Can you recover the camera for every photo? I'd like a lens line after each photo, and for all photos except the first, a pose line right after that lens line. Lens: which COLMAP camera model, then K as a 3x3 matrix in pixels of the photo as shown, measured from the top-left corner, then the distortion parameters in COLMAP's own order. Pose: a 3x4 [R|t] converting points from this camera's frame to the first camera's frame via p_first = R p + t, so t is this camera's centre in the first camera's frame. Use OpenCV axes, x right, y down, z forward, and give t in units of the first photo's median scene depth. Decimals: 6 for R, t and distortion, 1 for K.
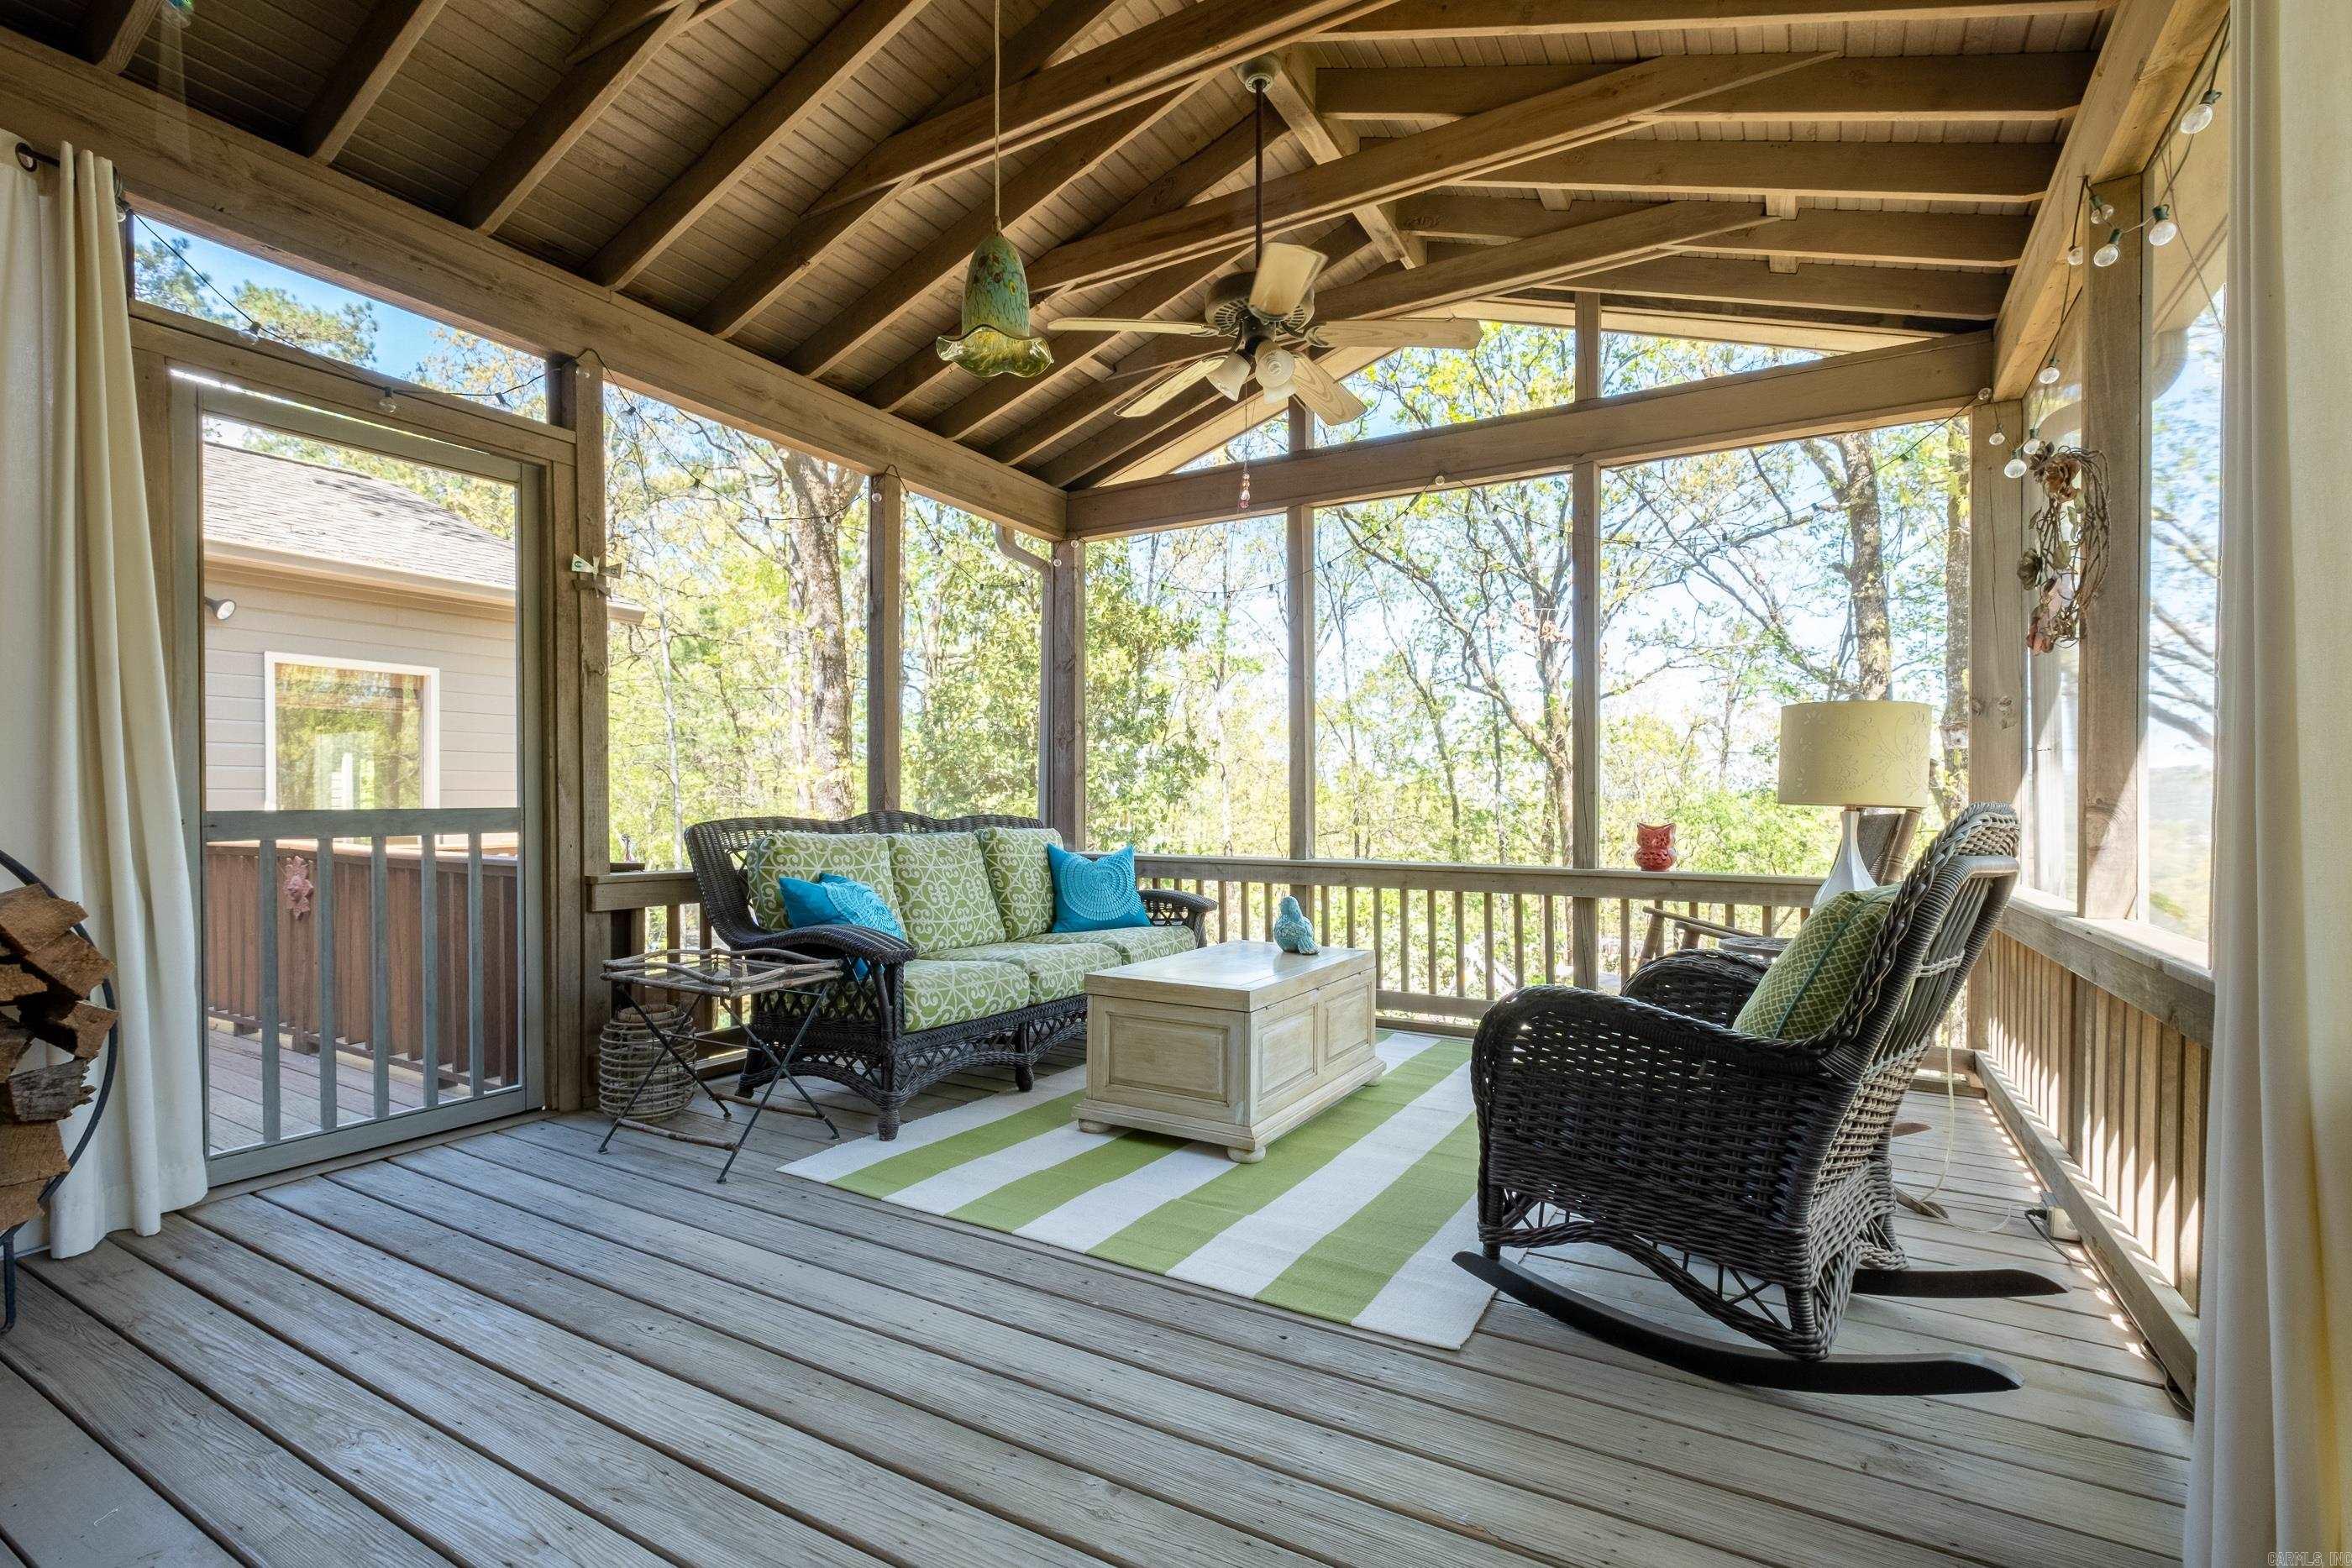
lens RADIAL K [[1064.3, 0, 1174.1], [0, 1064.3, 800.3], [0, 0, 1]] dist [0.000207, -0.000044]
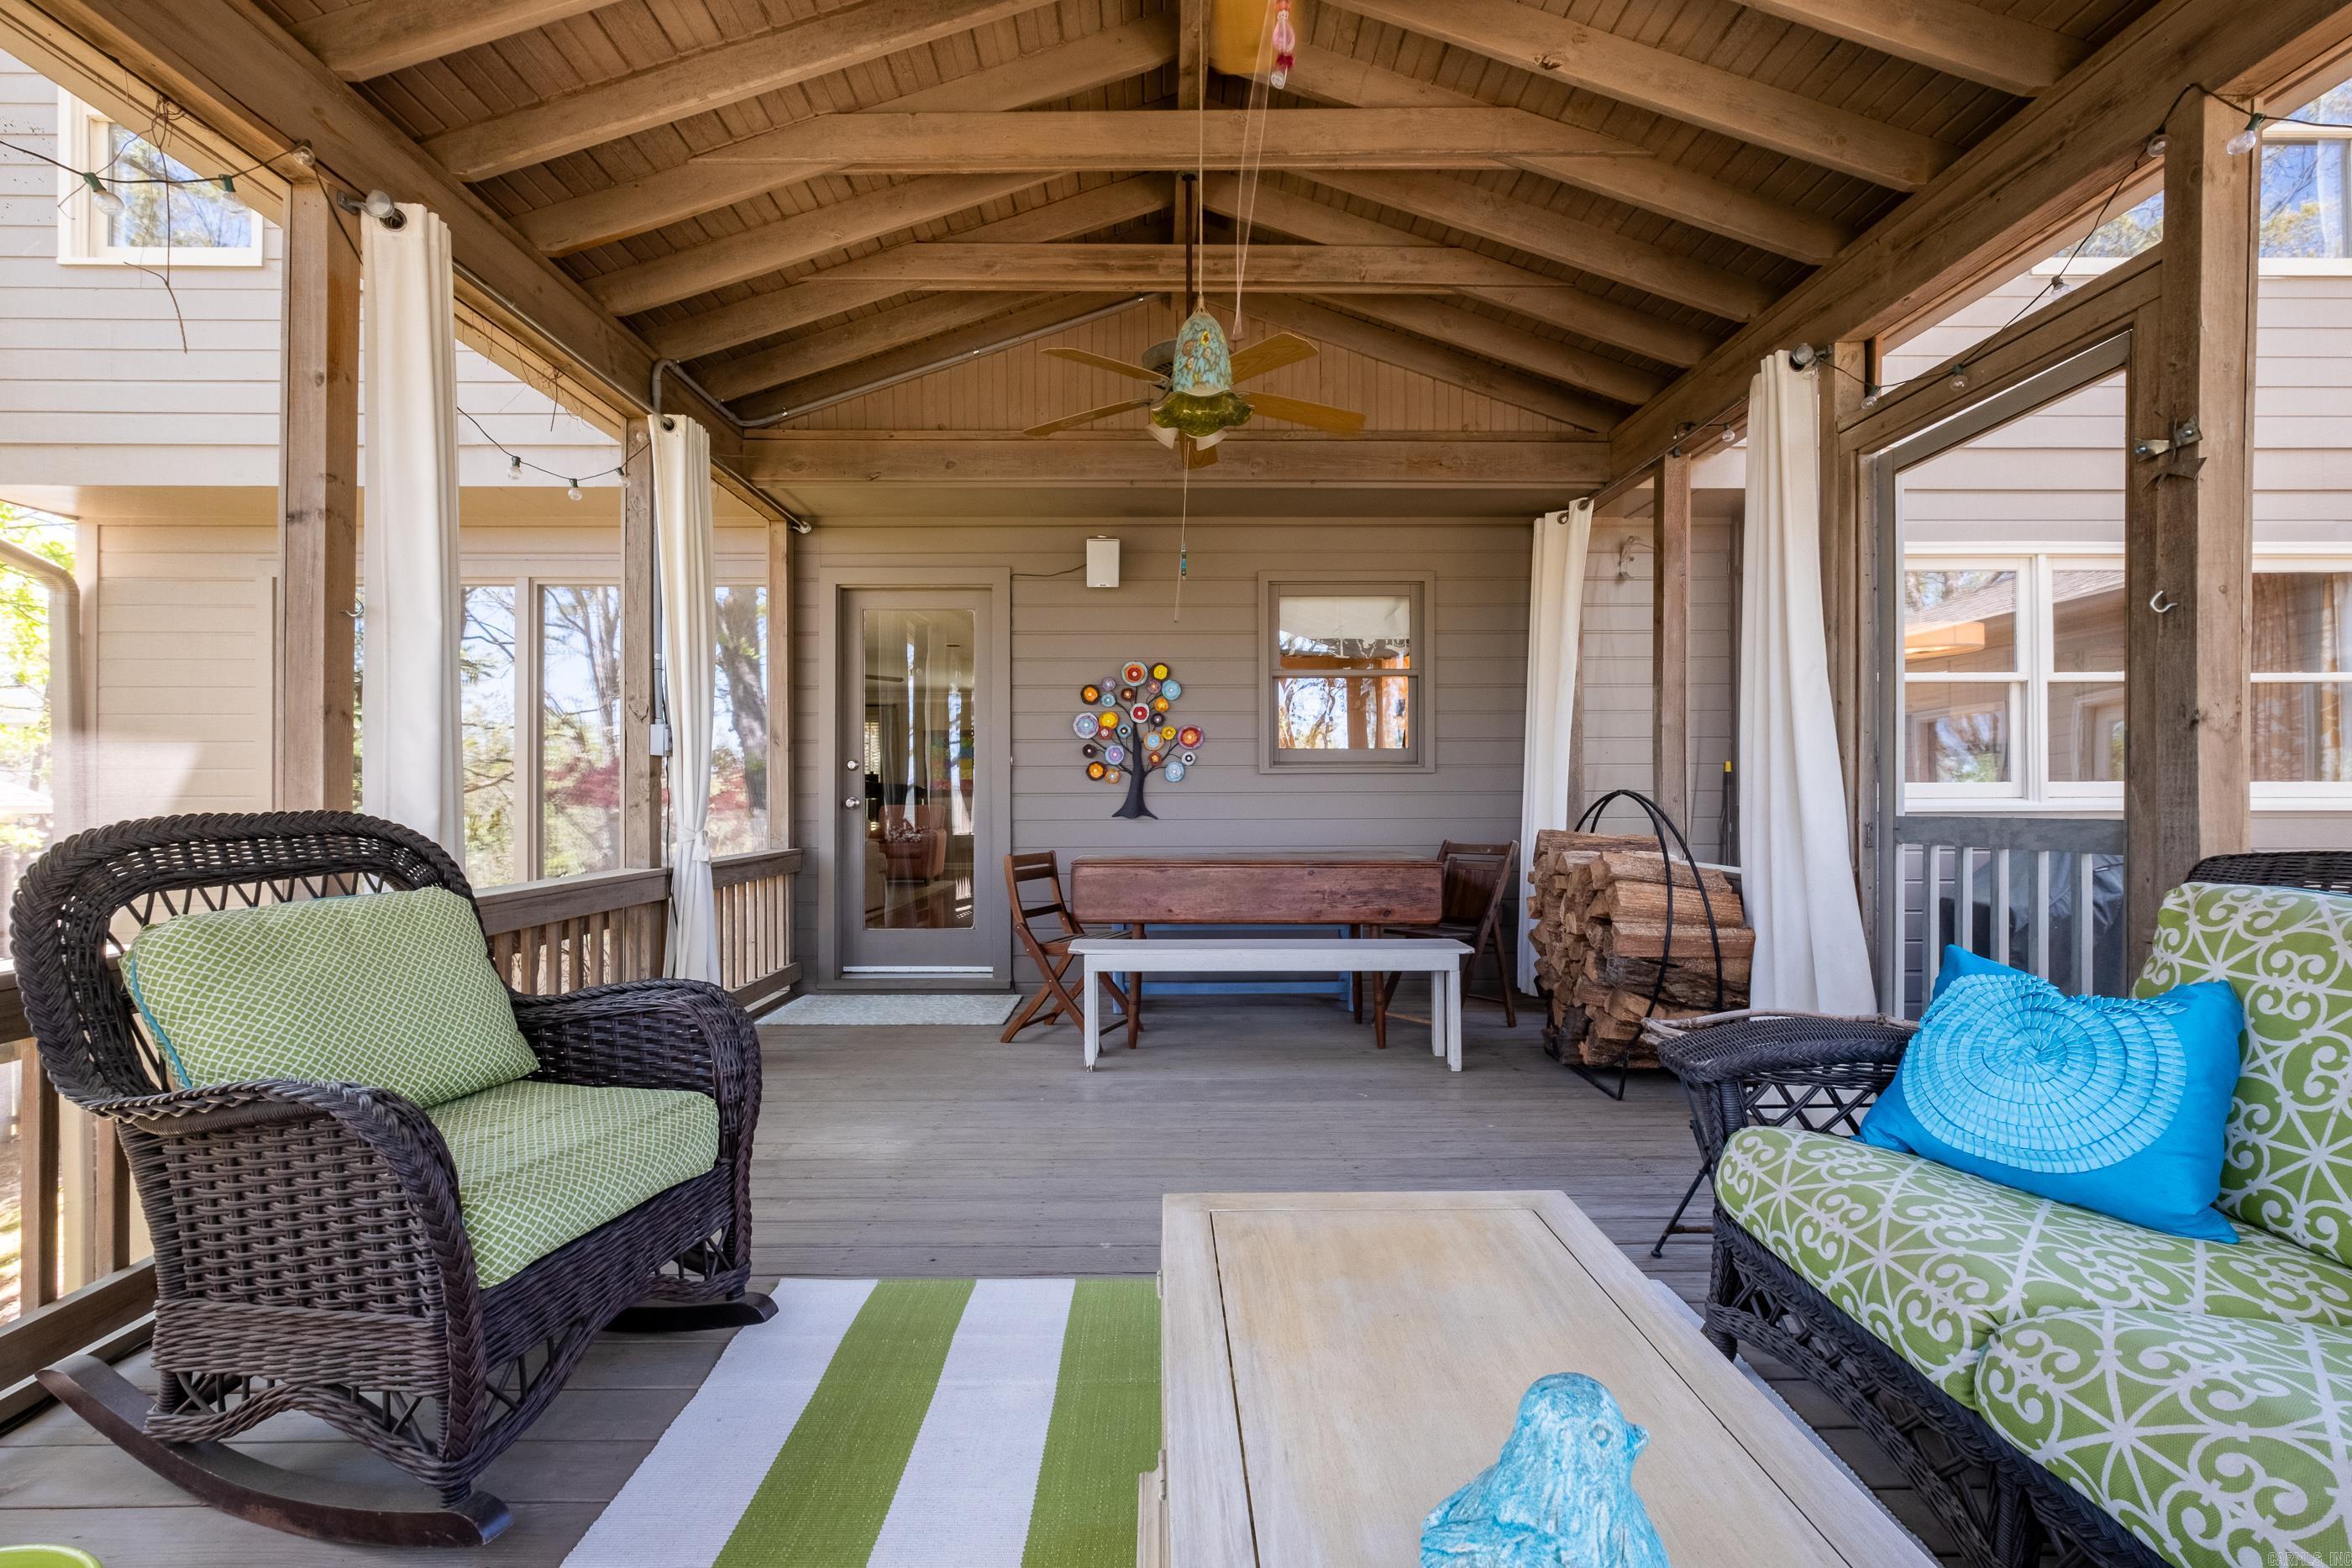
lens RADIAL K [[1064.3, 0, 1168.4], [0, 1064.3, 794.2], [0, 0, 1]] dist [0.000207, -0.000044]
pose [[-0.854287, -0.004320, -0.519784, 0.303299], [-0.002287, 0.999987, -0.004552, -0.005607], [0.519797, -0.002700, -0.854286, 1.295250]]
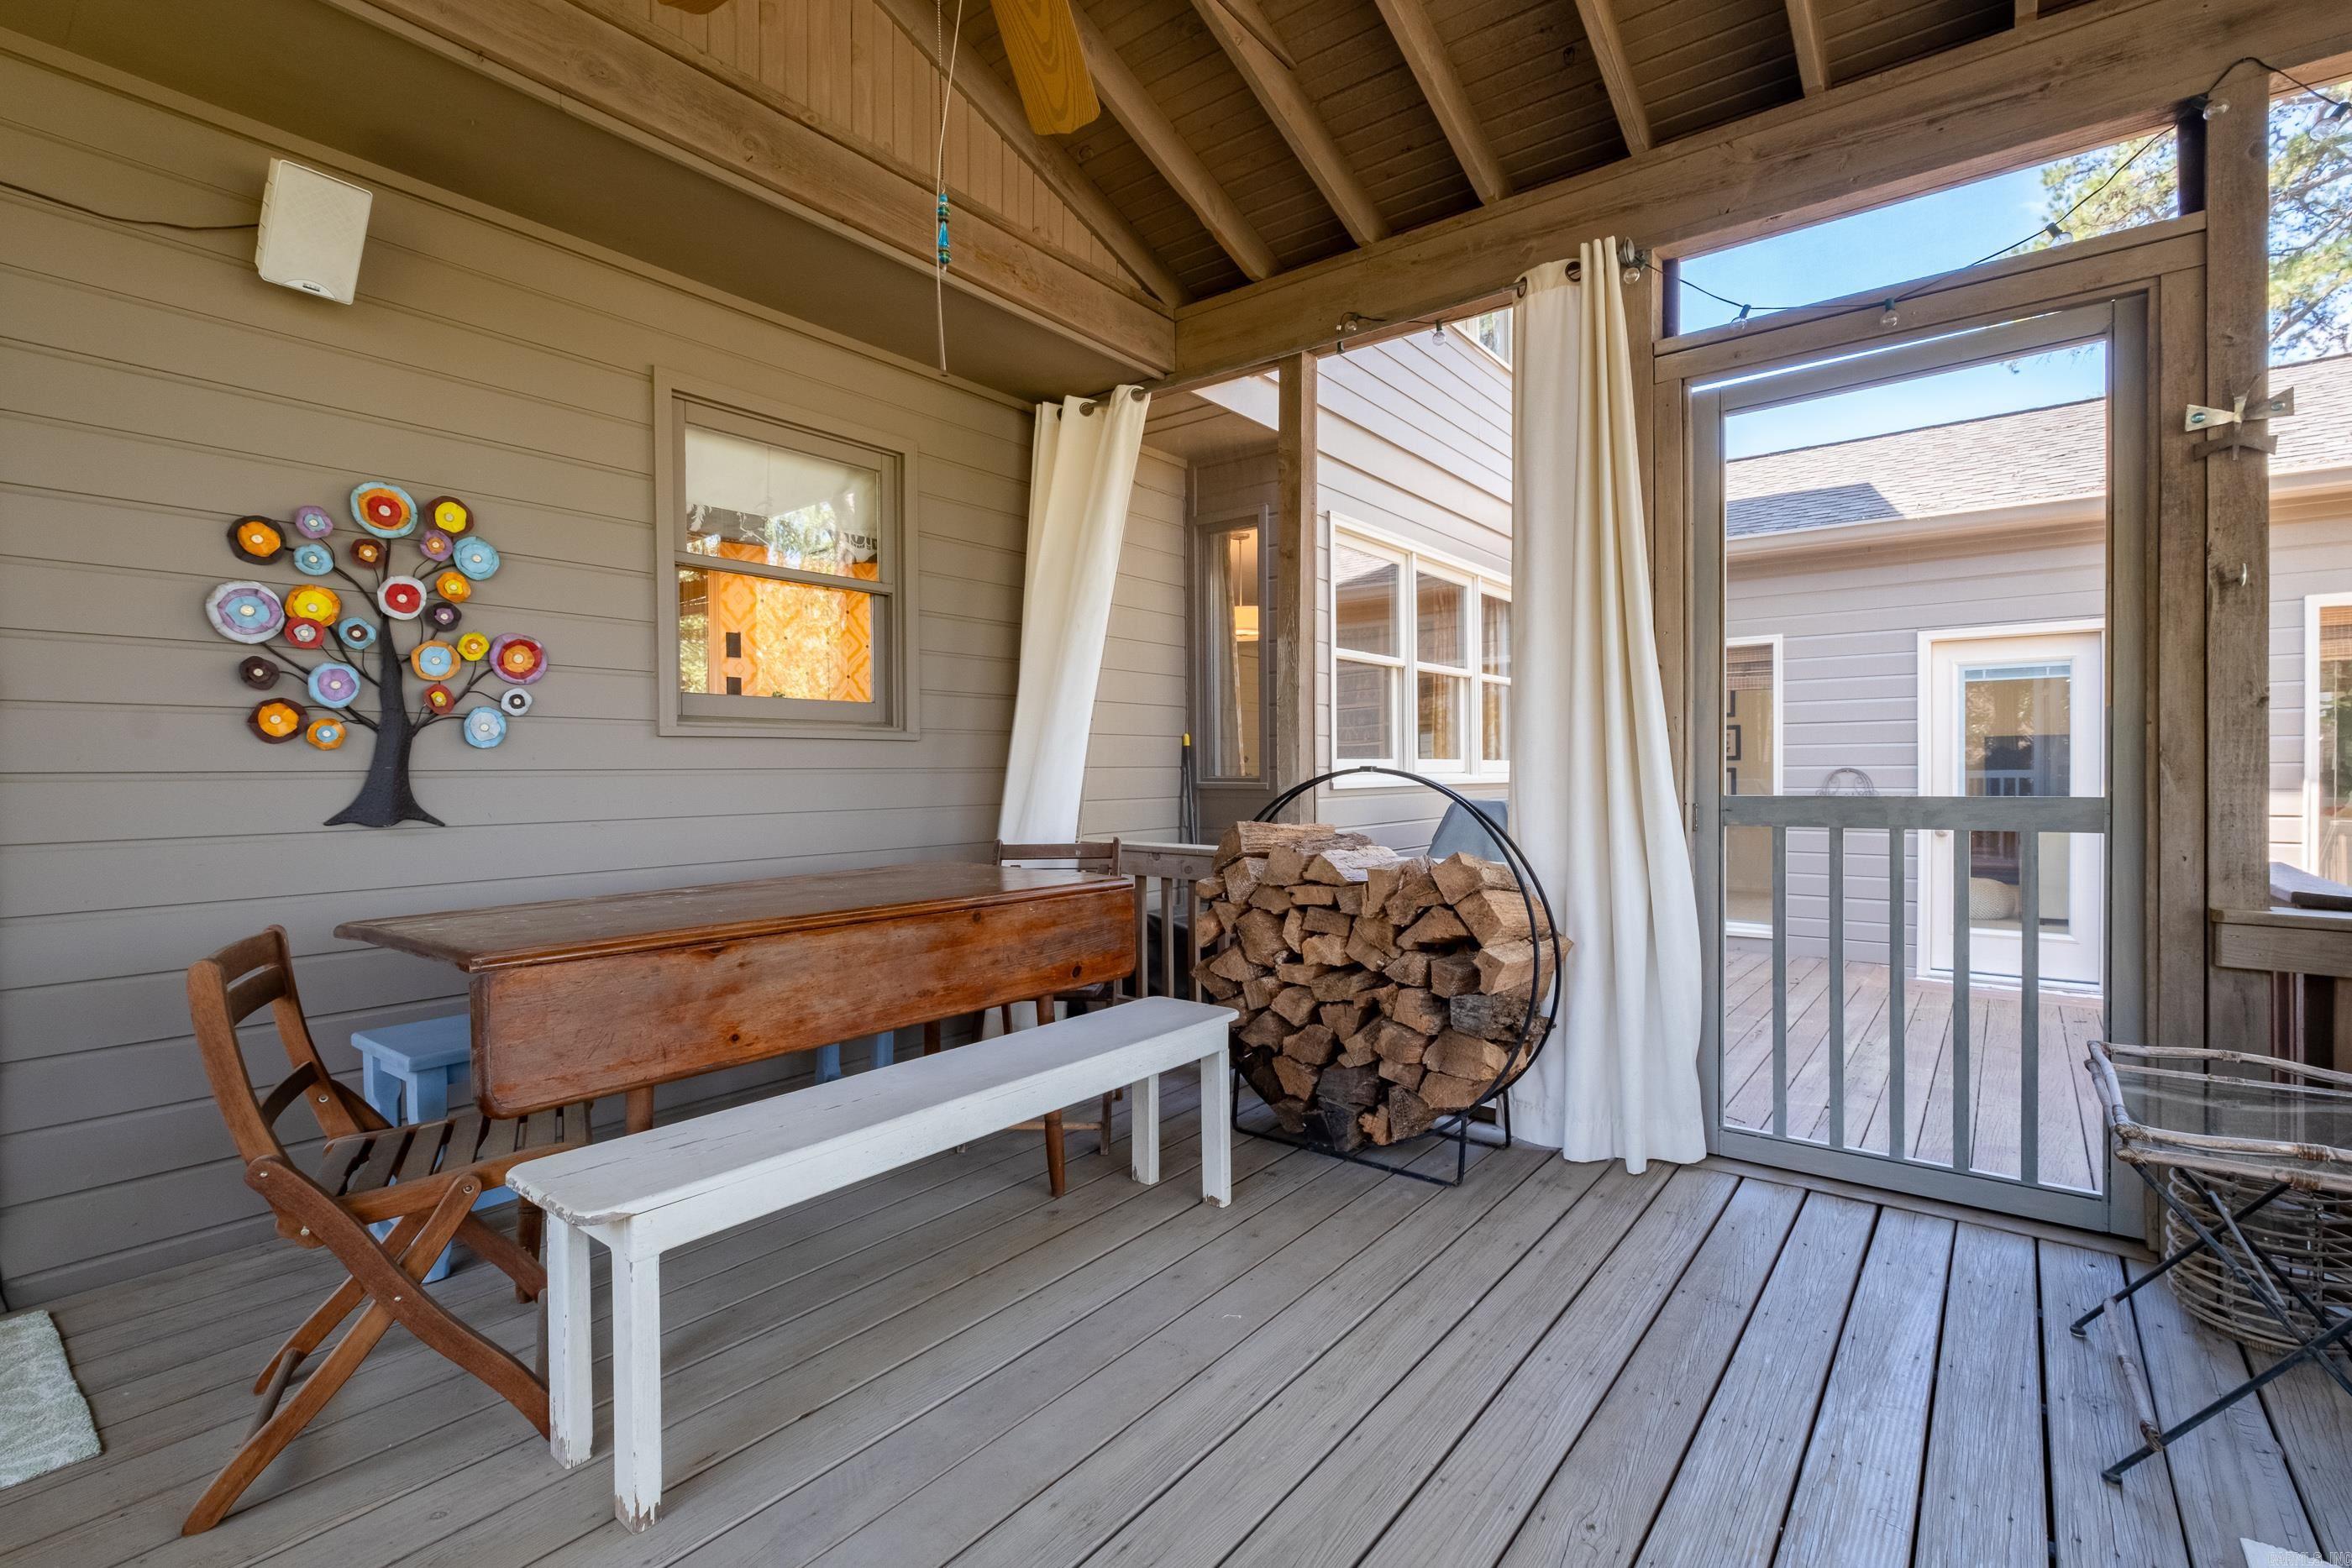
lens RADIAL K [[1064.3, 0, 1177.1], [0, 1064.3, 779.8], [0, 0, 1]] dist [0.000207, -0.000044]
pose [[-0.131815, 0.006055, -0.991256, 0.161060], [0.003911, 0.999977, 0.005588, -0.011248], [0.991267, -0.003140, -0.131835, 0.494641]]
